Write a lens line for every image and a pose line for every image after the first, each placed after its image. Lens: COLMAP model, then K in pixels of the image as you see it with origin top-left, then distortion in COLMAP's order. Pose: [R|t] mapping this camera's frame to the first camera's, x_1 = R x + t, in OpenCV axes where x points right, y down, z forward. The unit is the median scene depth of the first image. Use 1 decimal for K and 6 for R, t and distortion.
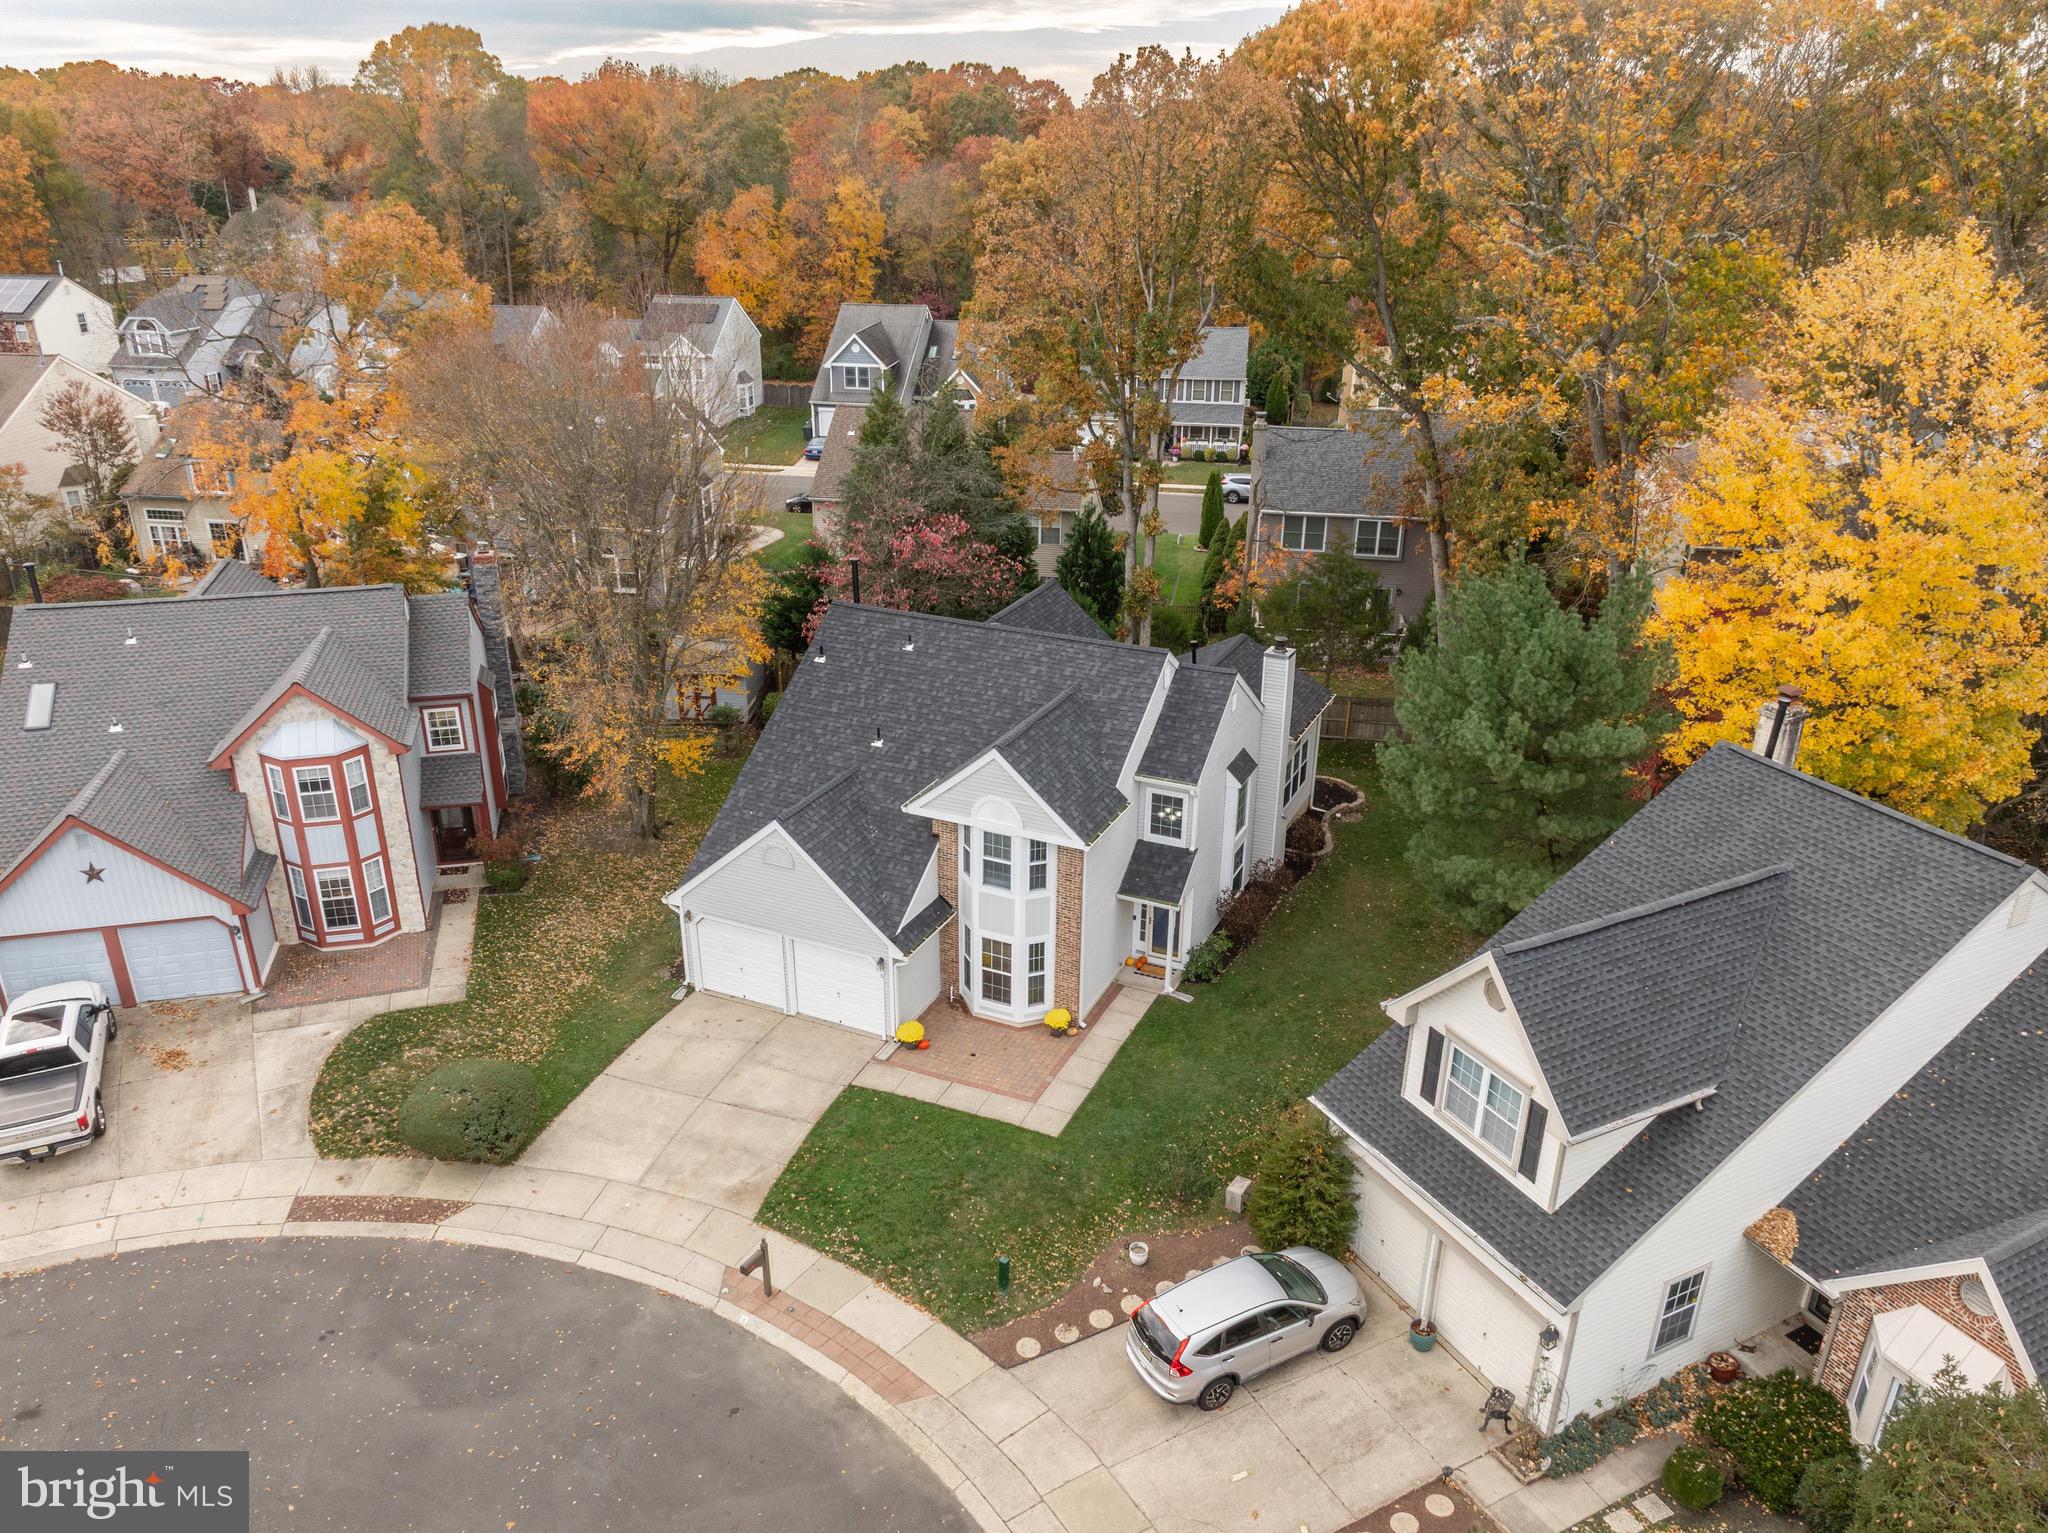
lens RADIAL K [[1515.4, 0, 1026.8], [0, 1515.4, 810.5], [0, 0, 1]] dist [-0.029817, 0.011877]
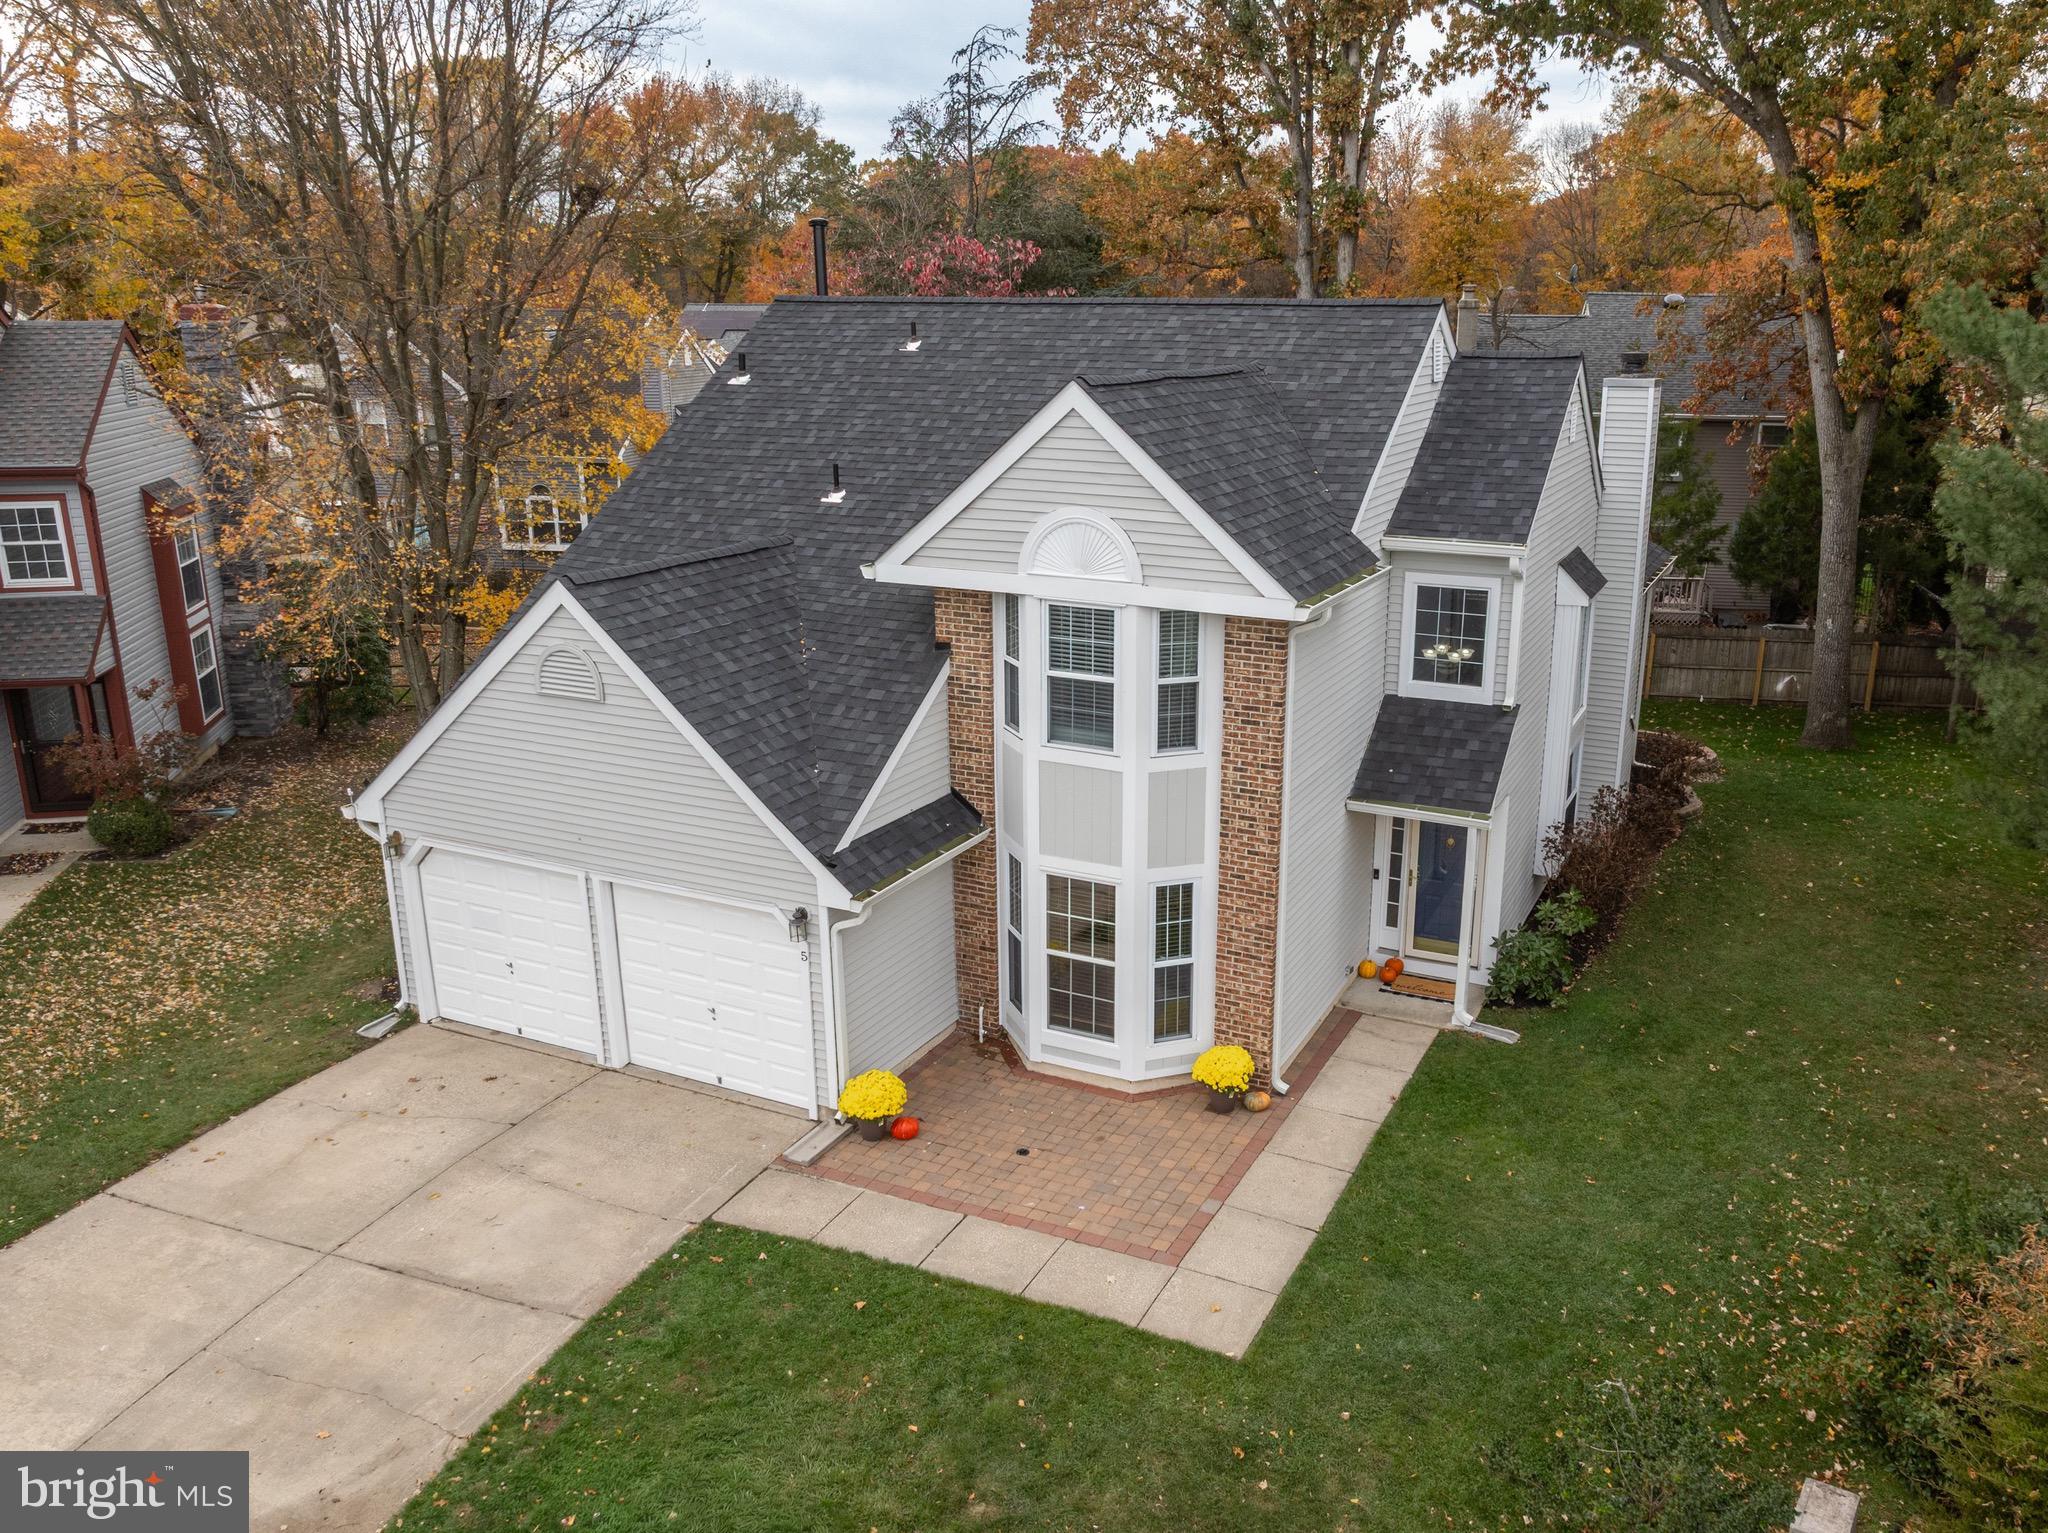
lens RADIAL K [[1584.2, 0, 1129.5], [0, 1584.2, 774.3], [0, 0, 1]] dist [-0.029665, 0.007101]
pose [[0.999997, -0.002020, -0.001244, -0.005456], [0.001826, 0.990192, -0.139702, 0.117748], [0.001514, 0.139699, 0.990193, 0.549082]]
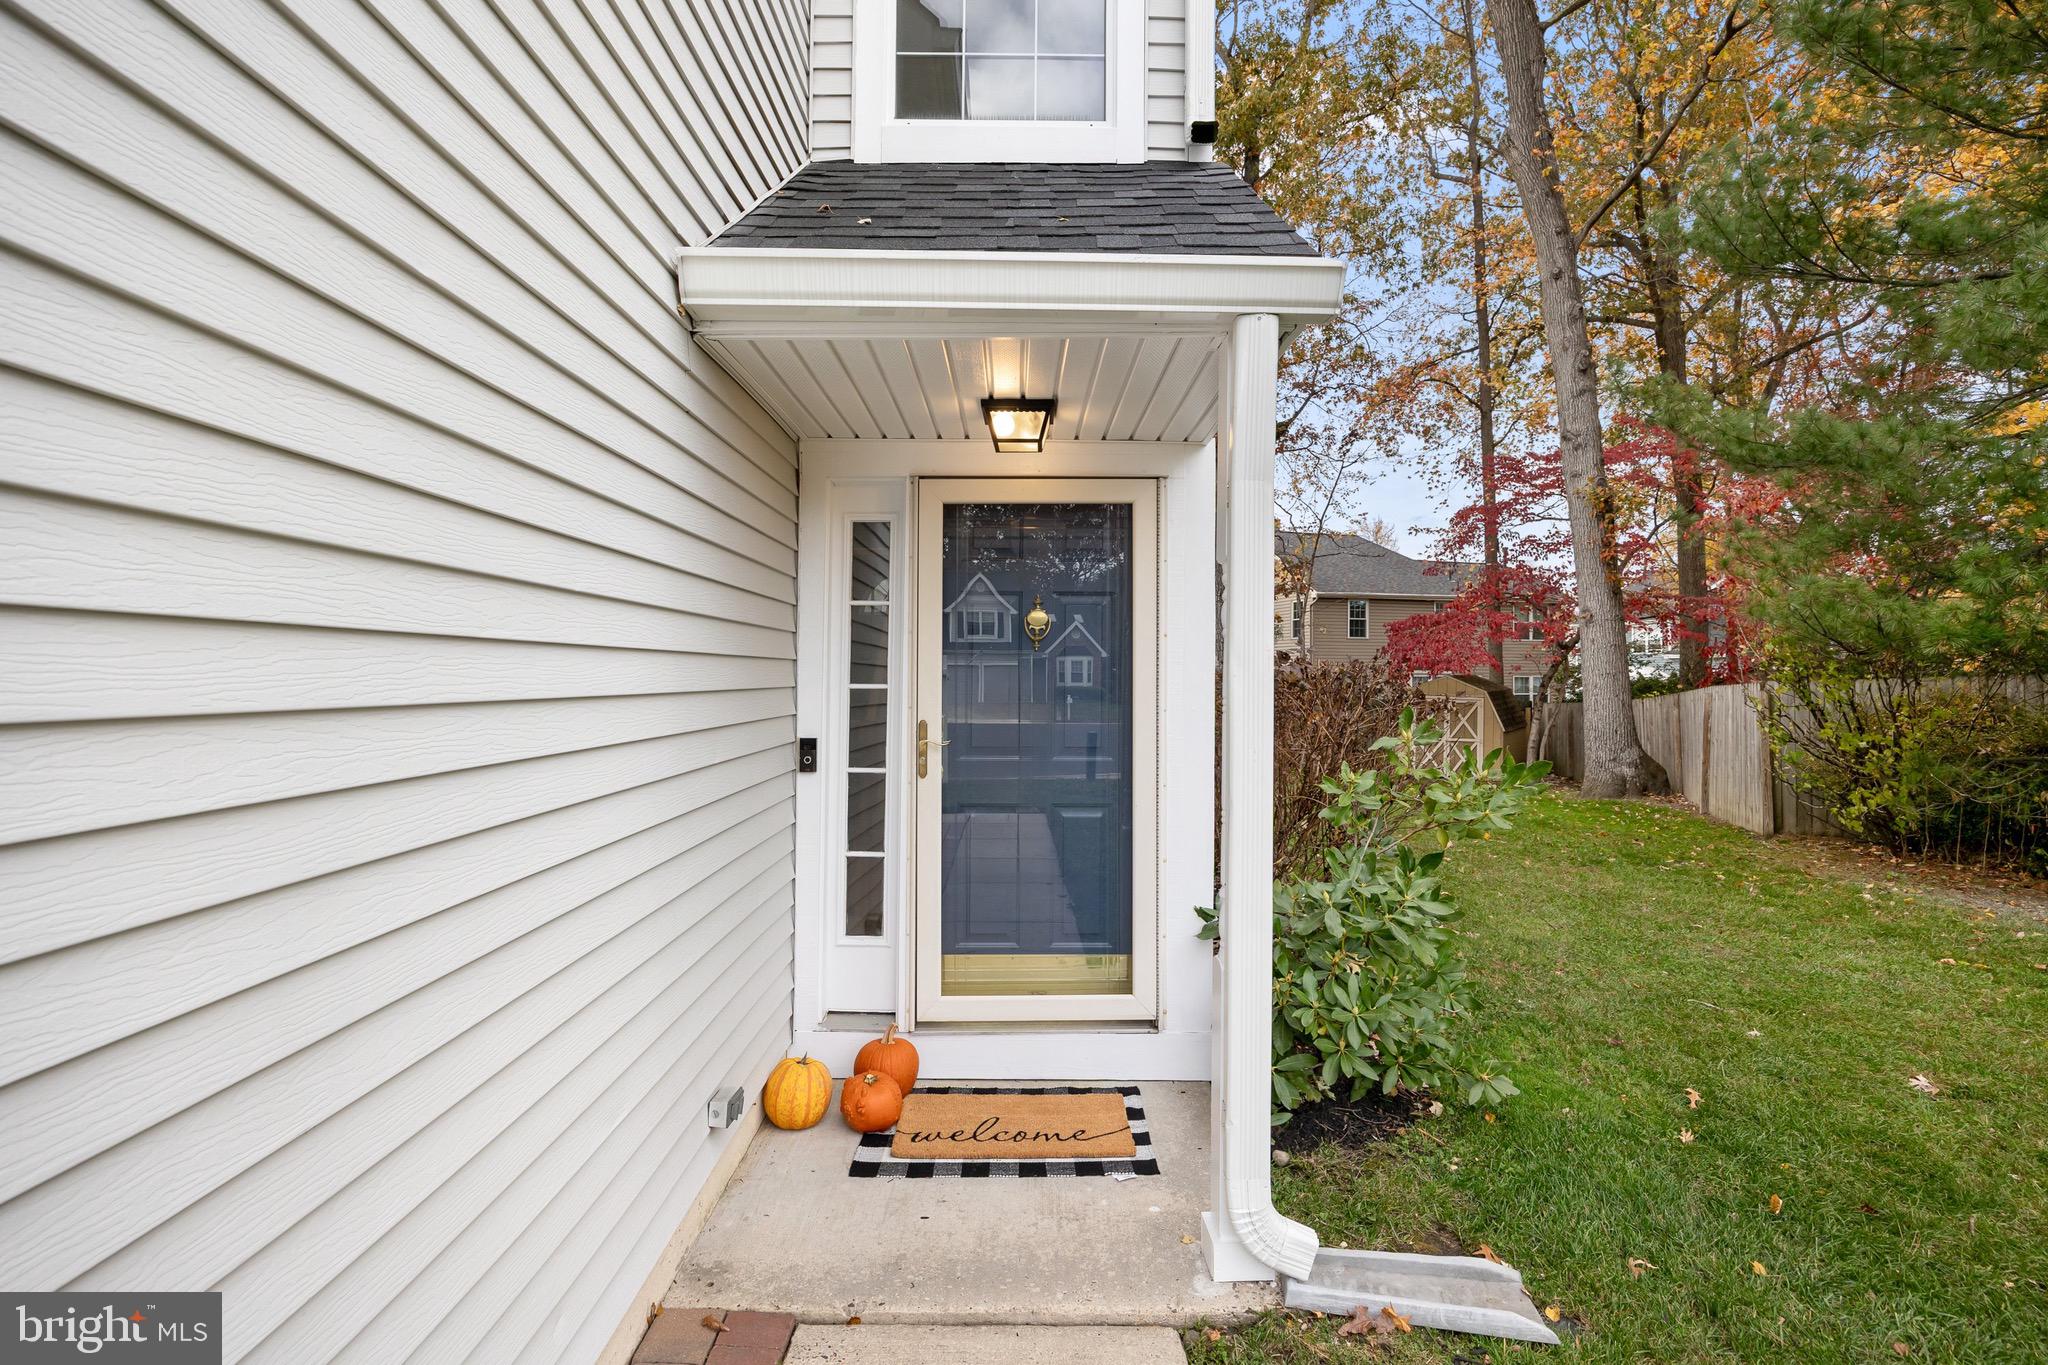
lens RADIAL K [[985.7, 0, 1031.3], [0, 985.7, 667.0], [0, 0, 1]] dist [-0.003051, -0.000247]
pose [[0.909898, -0.003413, 0.414817, 0.055872], [0.177803, 0.906664, -0.382552, 0.111410], [-0.374794, 0.421839, 0.825579, 0.985684]]
